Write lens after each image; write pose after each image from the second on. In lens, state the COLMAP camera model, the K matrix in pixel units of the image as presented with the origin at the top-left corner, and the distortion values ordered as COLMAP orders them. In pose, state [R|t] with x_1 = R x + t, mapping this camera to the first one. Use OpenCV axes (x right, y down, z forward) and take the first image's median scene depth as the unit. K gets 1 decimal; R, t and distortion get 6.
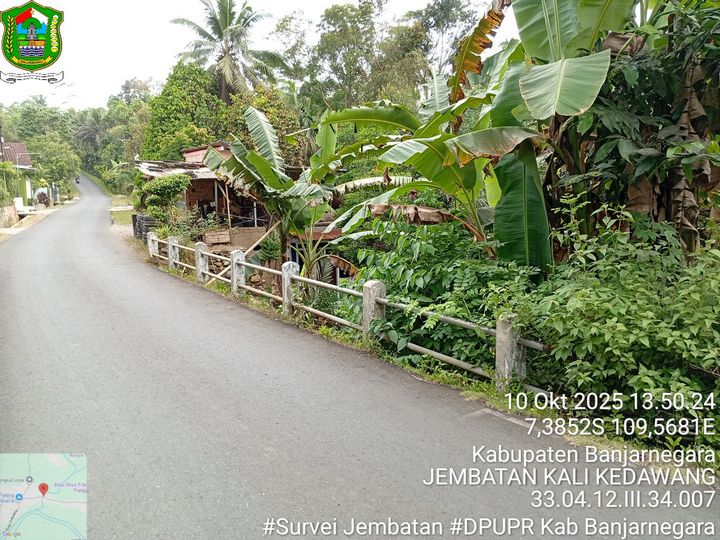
lens RADIAL K [[557.8, 0, 357.5], [0, 557.8, 301.7], [0, 0, 1]] dist [0.035507, -0.089215]
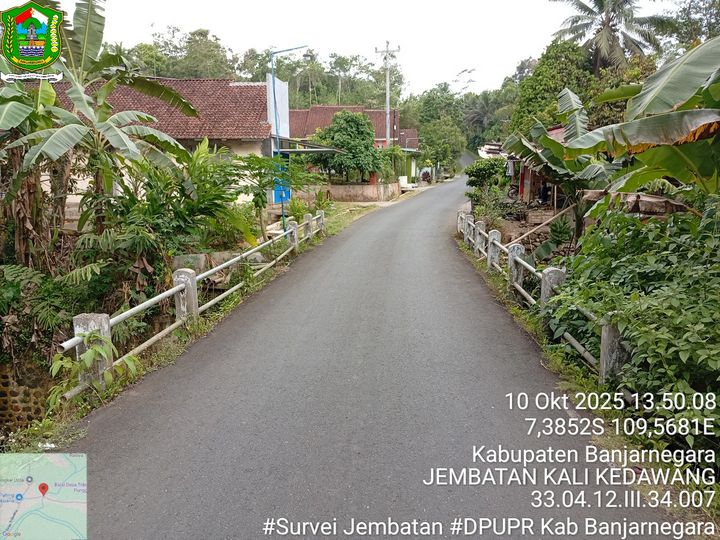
lens RADIAL K [[557.8, 0, 360.5], [0, 557.8, 297.4], [0, 0, 1]] dist [0.035507, -0.089215]
pose [[0.794535, 0.131938, -0.592711, 0.056166], [-0.113423, 0.991176, 0.068592, -0.002105], [0.596531, 0.012728, 0.802489, -0.004150]]
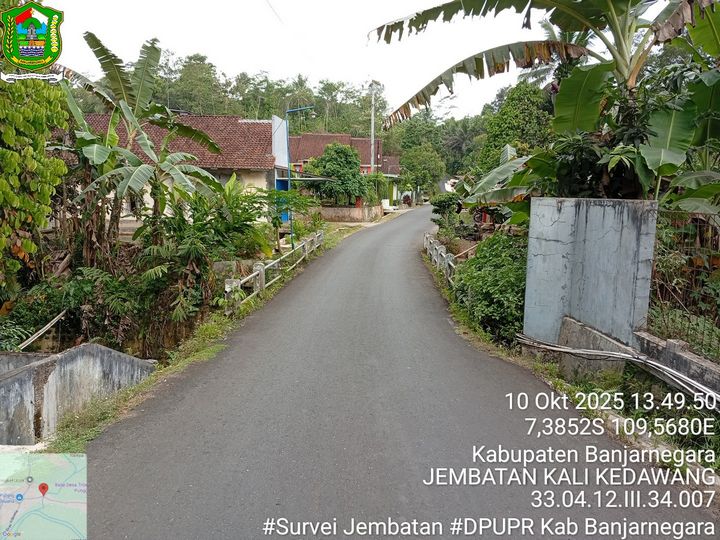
lens RADIAL K [[557.8, 0, 355.6], [0, 557.8, 317.8], [0, 0, 1]] dist [0.035507, -0.089215]
pose [[0.806118, 0.144414, -0.573863, 0.131231], [-0.128167, 0.989354, 0.068935, 0.008416], [0.577709, 0.017981, 0.816045, -0.113261]]
